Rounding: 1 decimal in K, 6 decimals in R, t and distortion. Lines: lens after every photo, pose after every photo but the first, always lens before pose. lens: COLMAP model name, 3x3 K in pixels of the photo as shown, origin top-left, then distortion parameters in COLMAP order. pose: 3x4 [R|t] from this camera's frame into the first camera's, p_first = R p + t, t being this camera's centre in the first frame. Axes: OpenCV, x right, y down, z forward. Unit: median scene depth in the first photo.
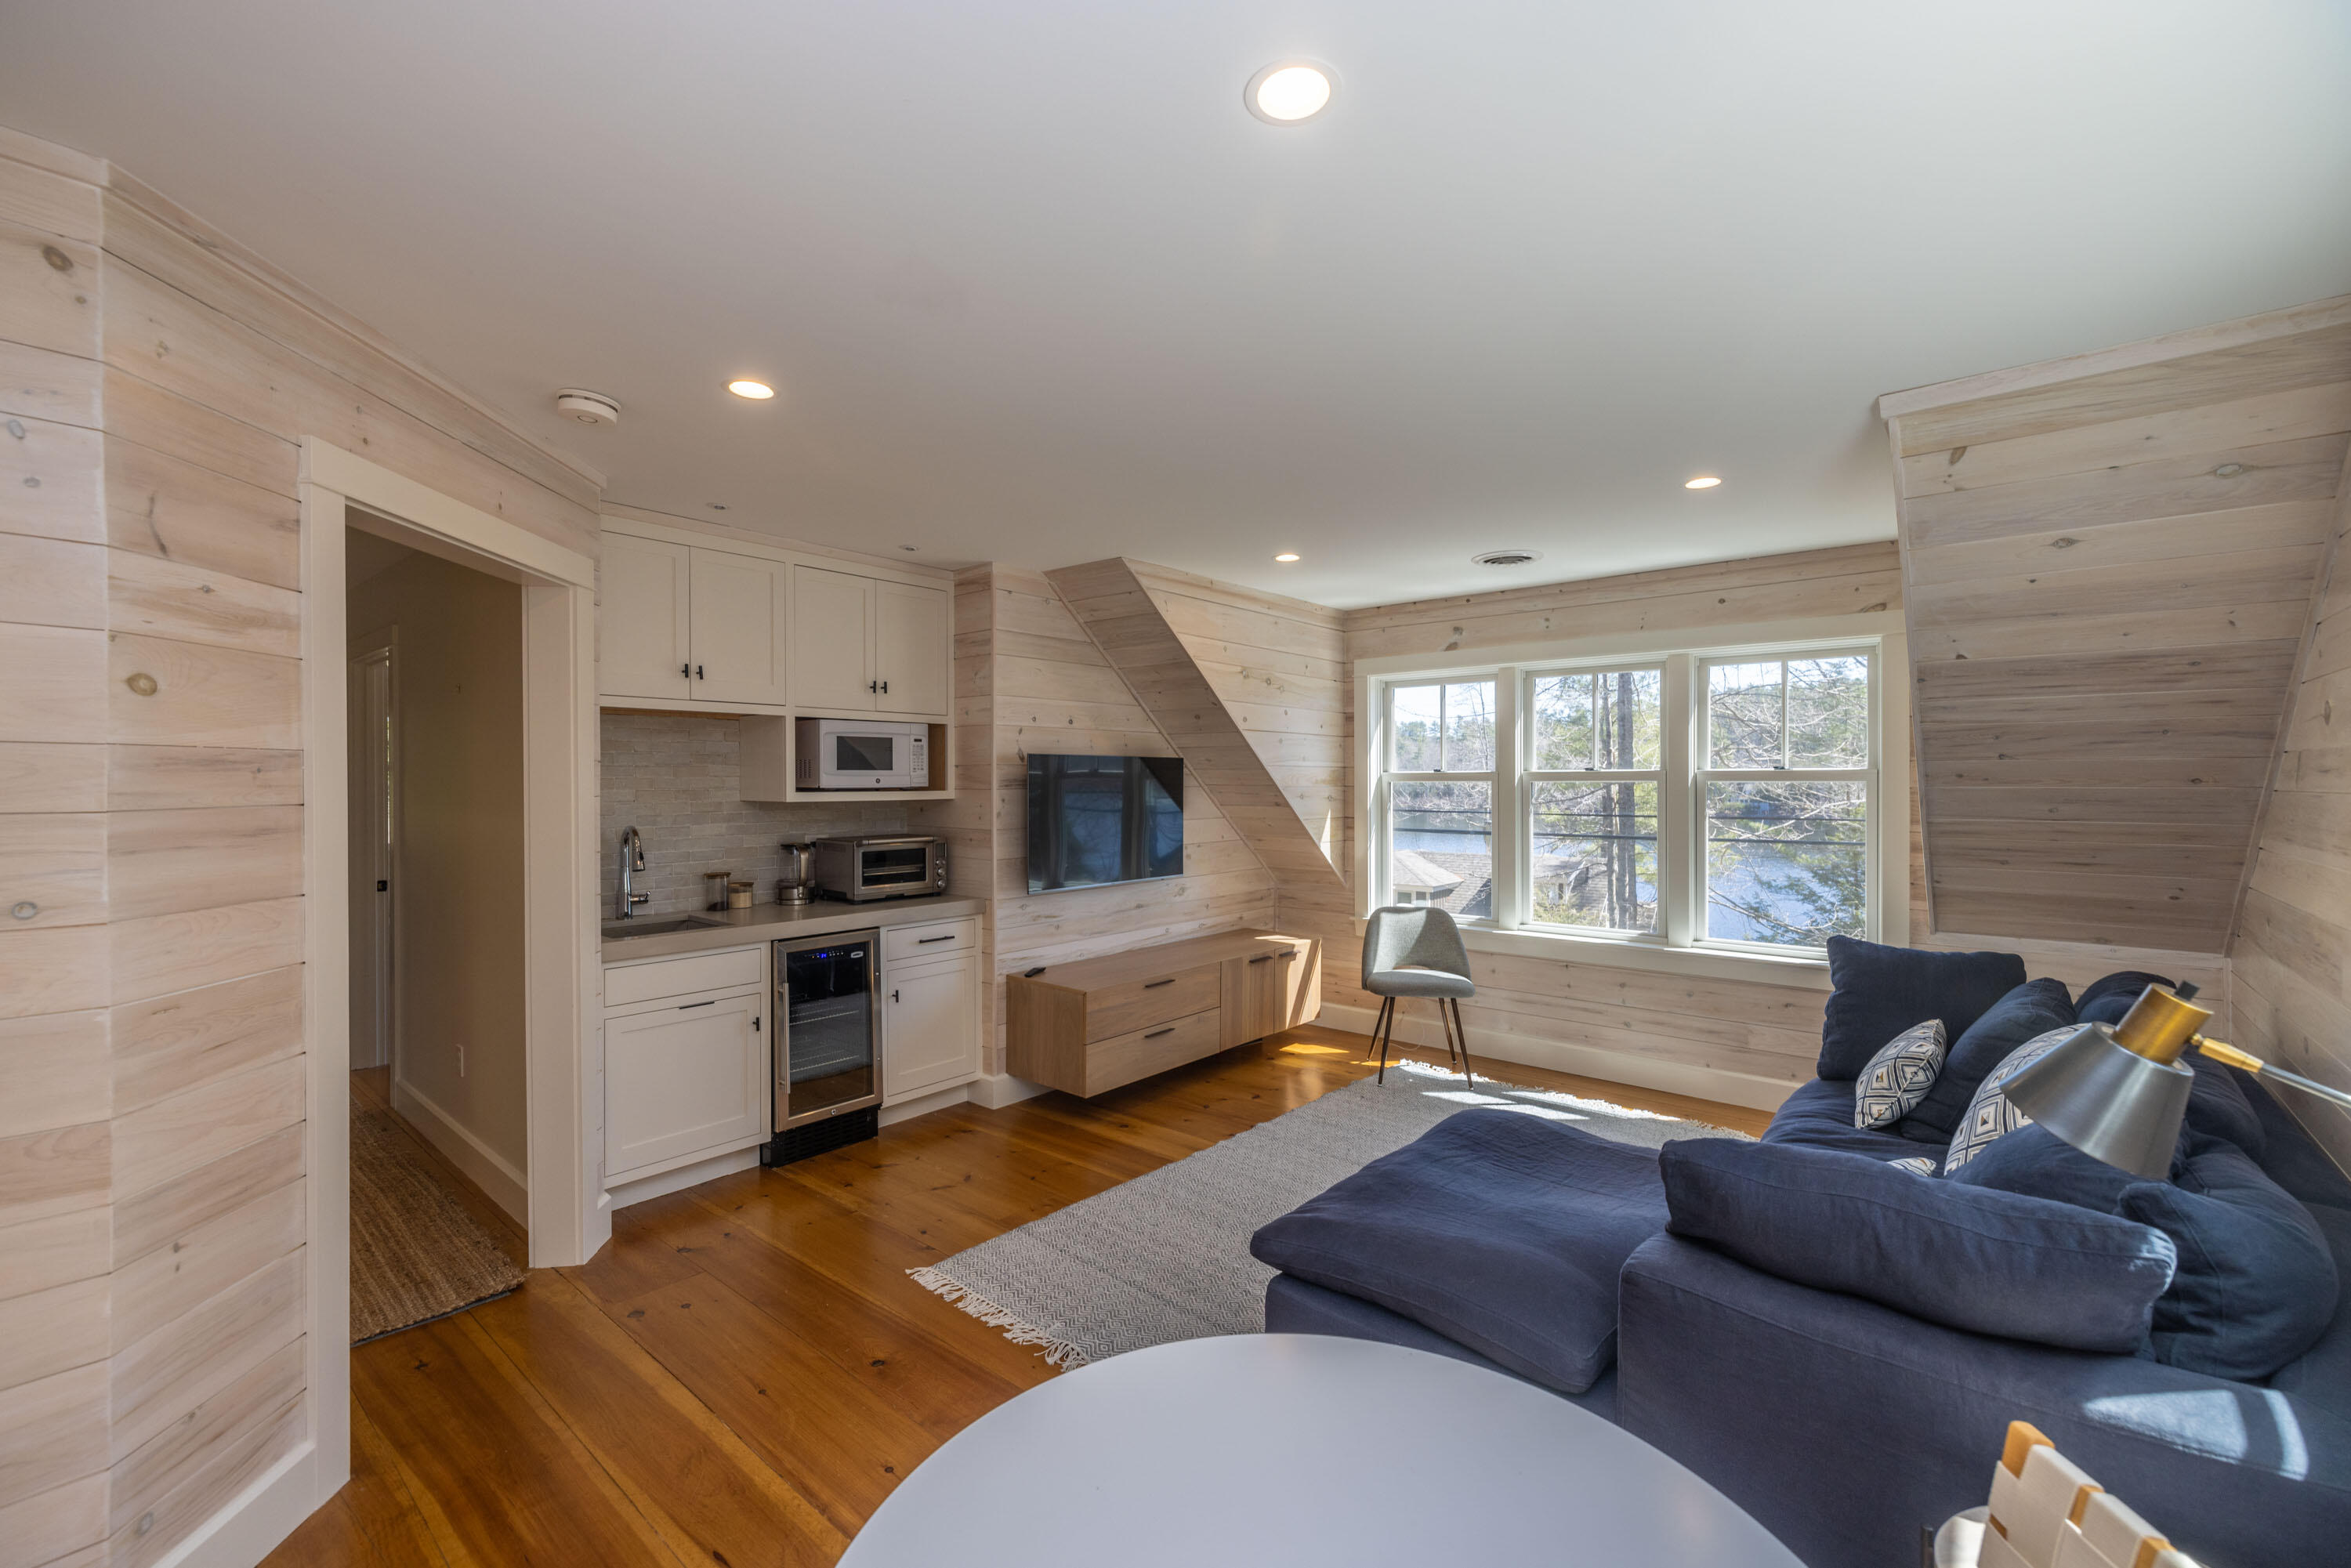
lens RADIAL K [[1042.0, 0, 1186.7], [0, 1042.0, 789.9], [0, 0, 1]] dist [0.001123, 0.000049]
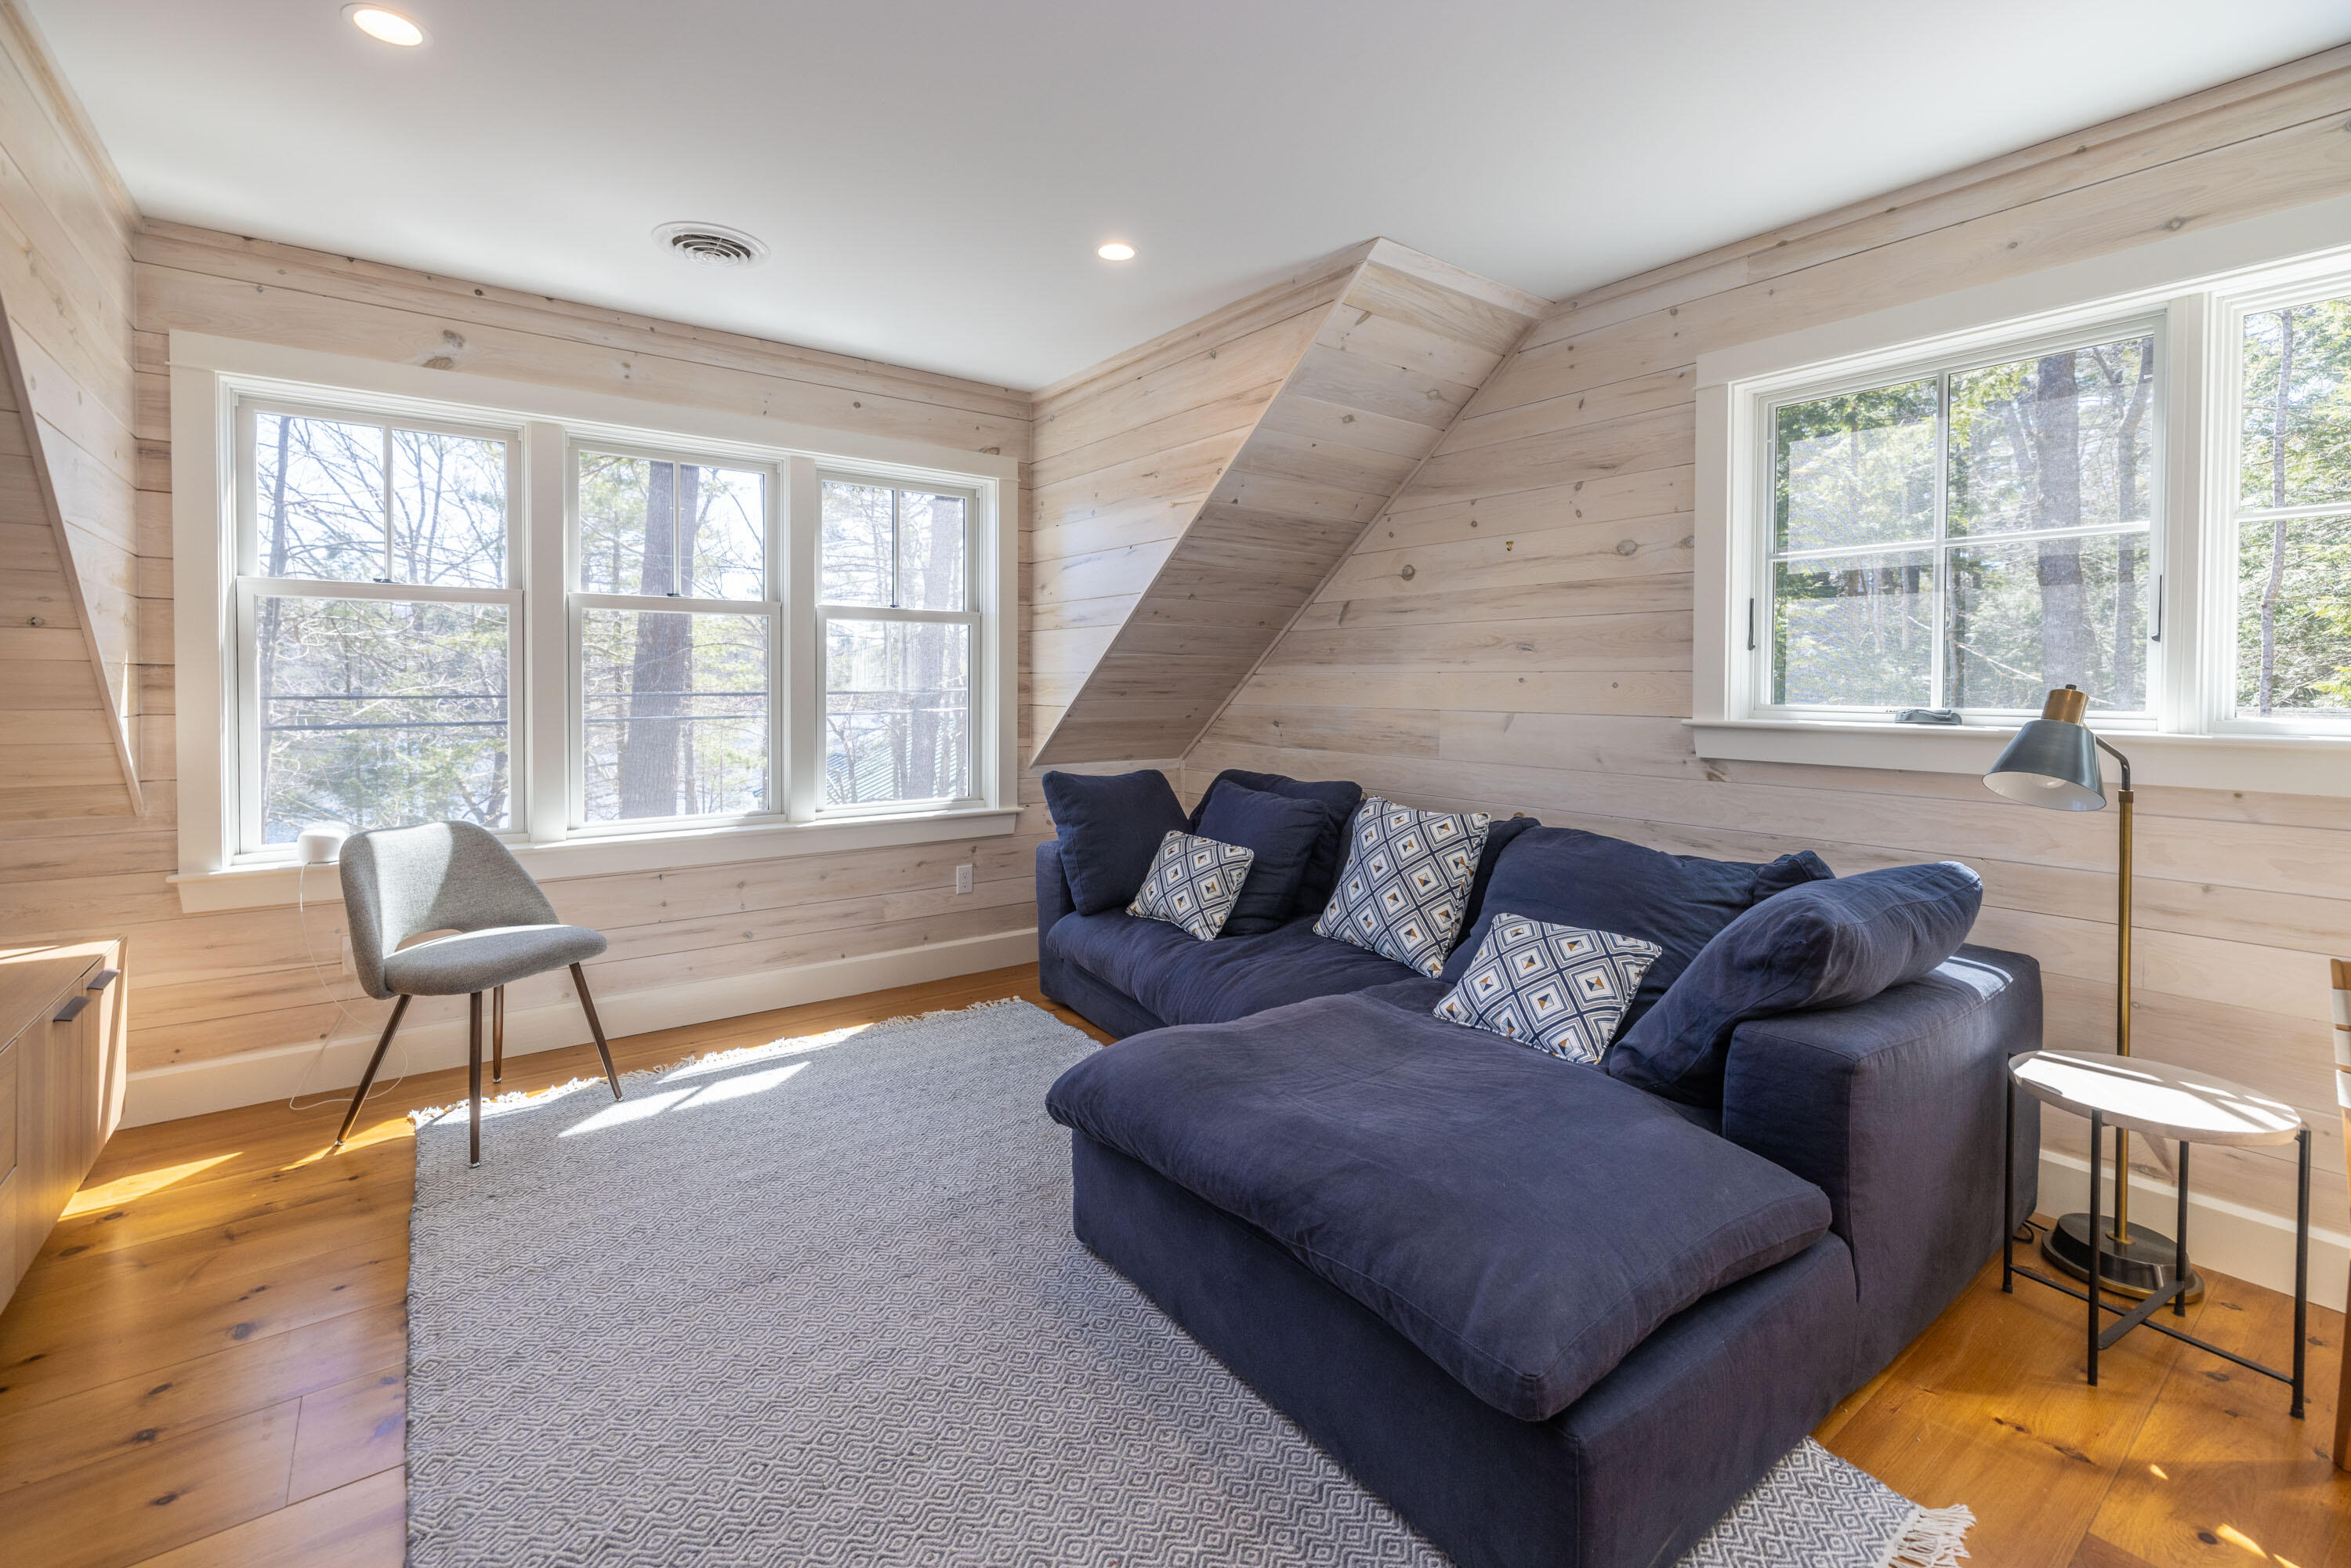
lens RADIAL K [[1013.5, 0, 1163.9], [0, 1013.5, 699.7], [0, 0, 1]] dist [0.001375, 0.000203]
pose [[0.228763, -0.016533, 0.973342, -0.230167], [0.010555, 0.999839, 0.014503, 0.050318], [-0.973425, 0.006956, 0.228900, 0.570531]]
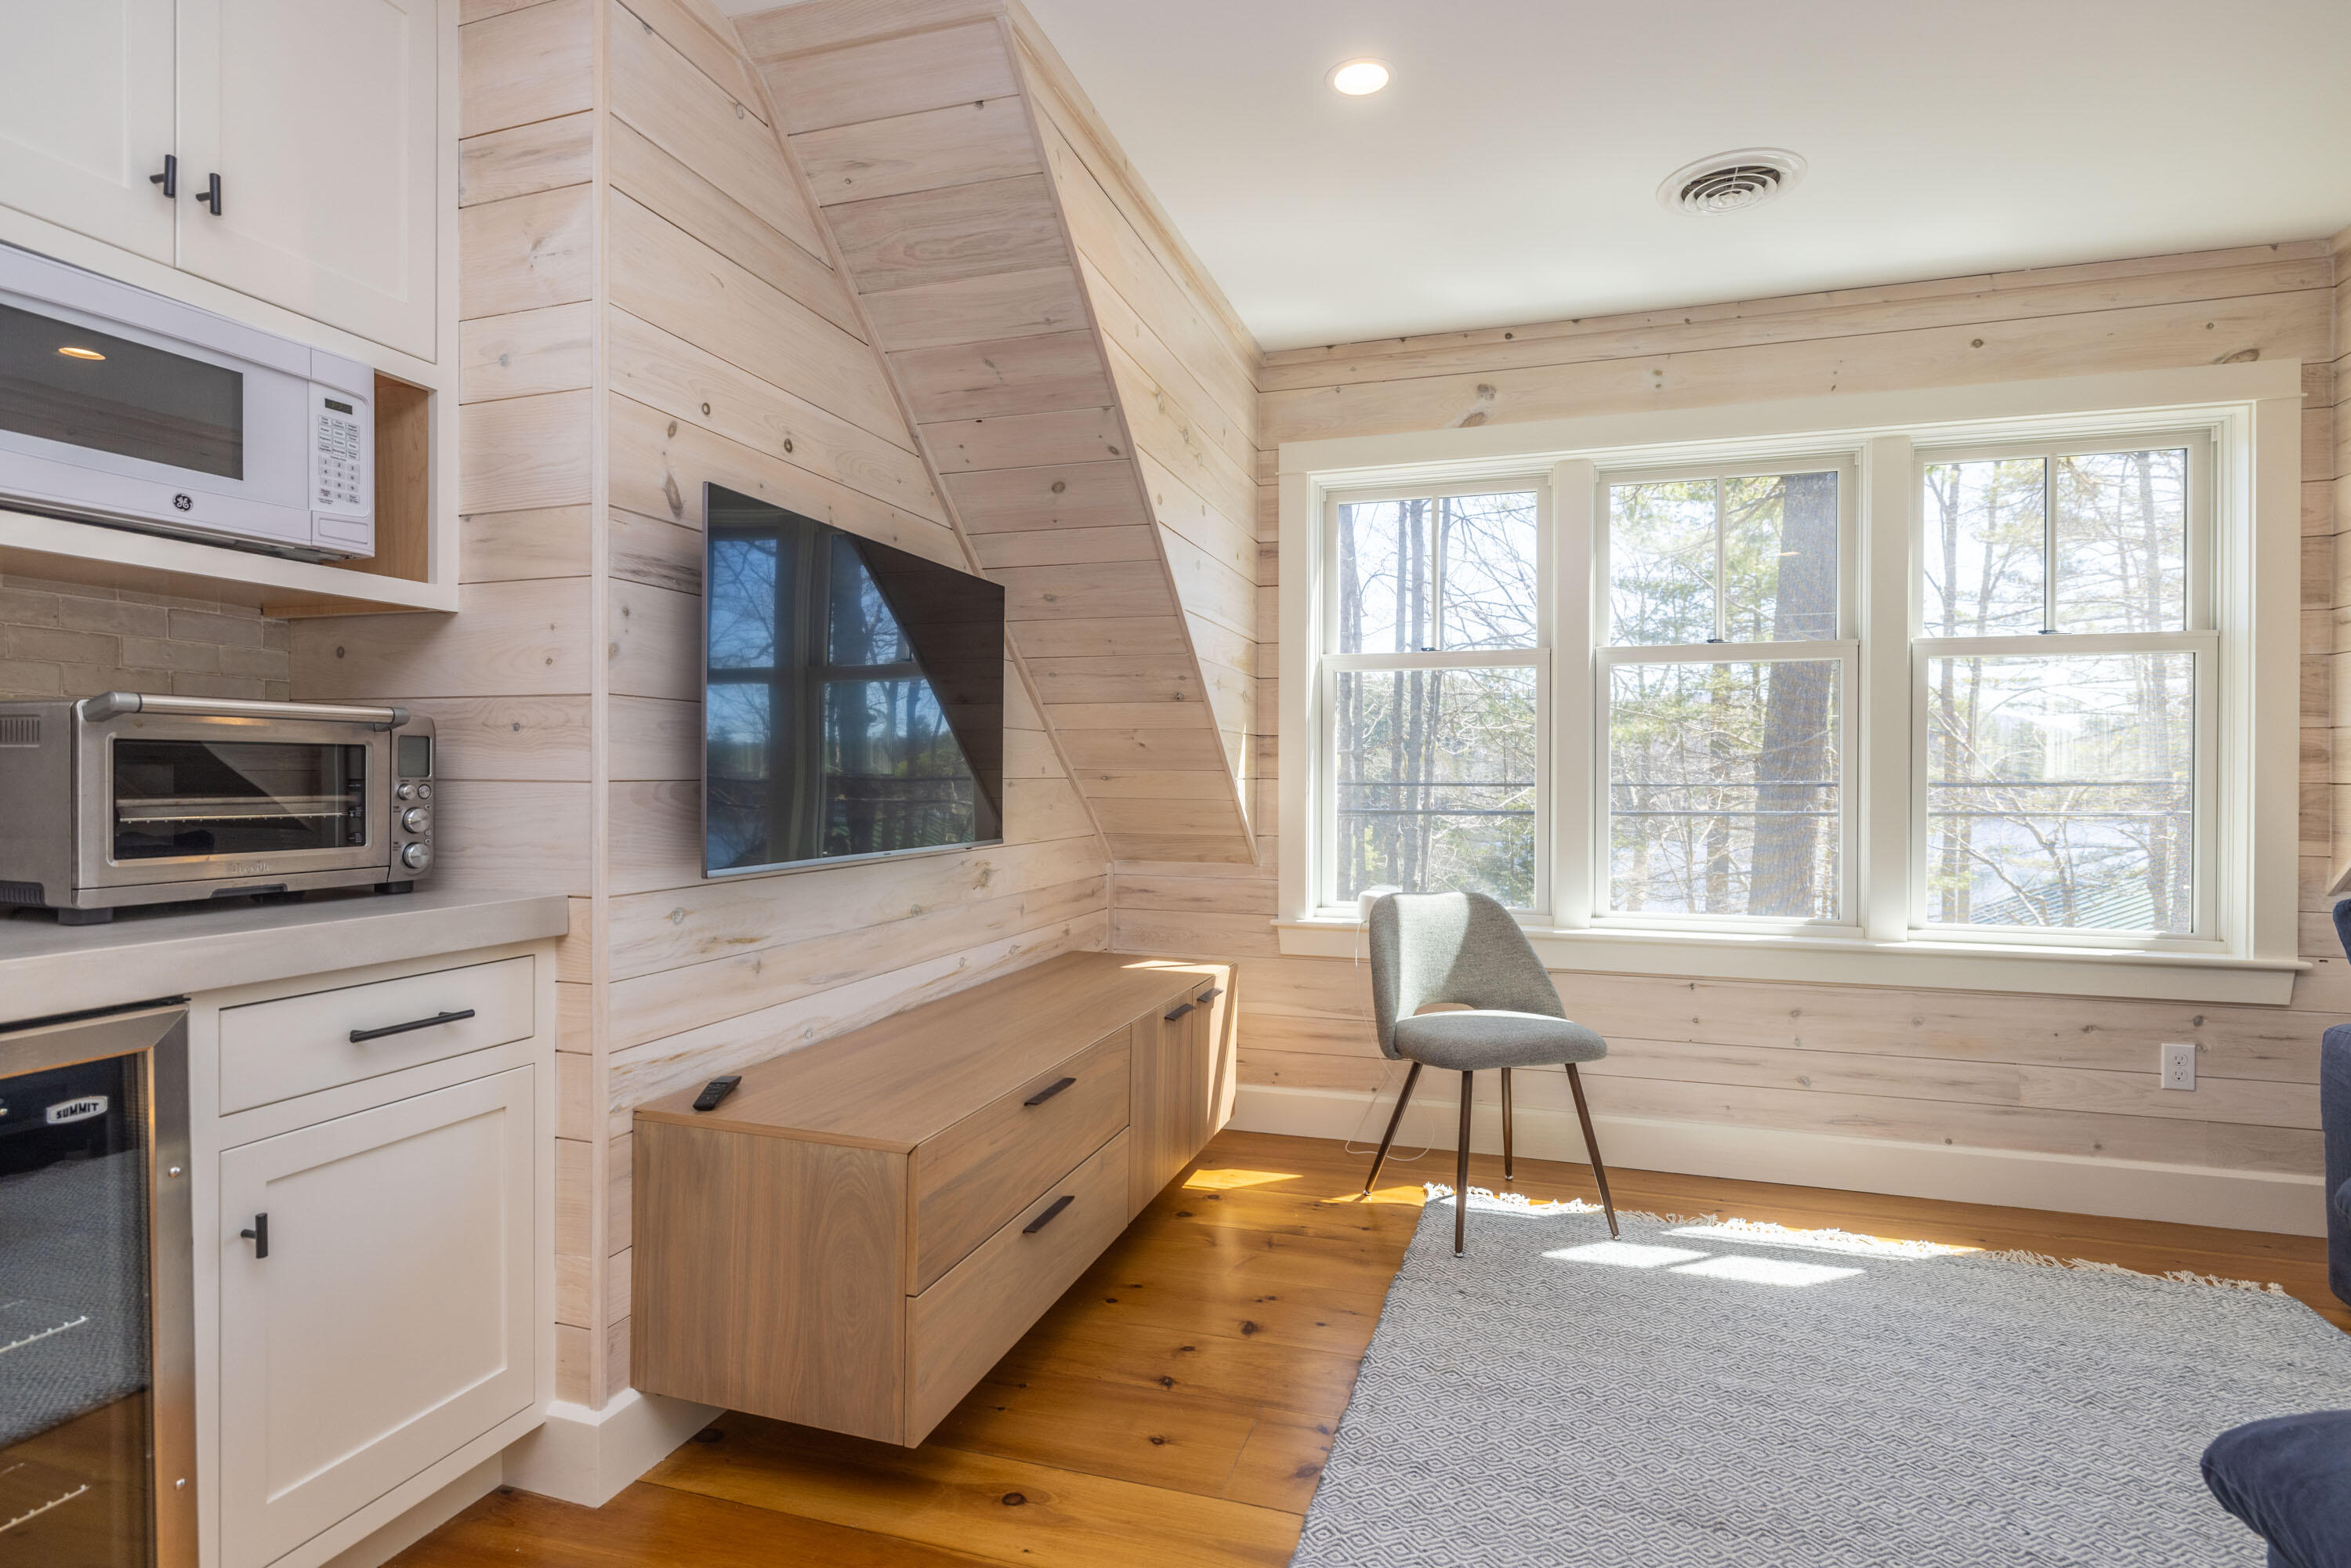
lens RADIAL K [[1208.1, 0, 1175.5], [0, 1208.1, 784.0], [0, 0, 1]] dist [-0.001486, 0.000006]
pose [[0.927176, 0.001410, 0.374623, -0.154180], [0.001163, 0.999977, -0.006644, 0.069549], [-0.374624, 0.006596, 0.927153, 0.545743]]
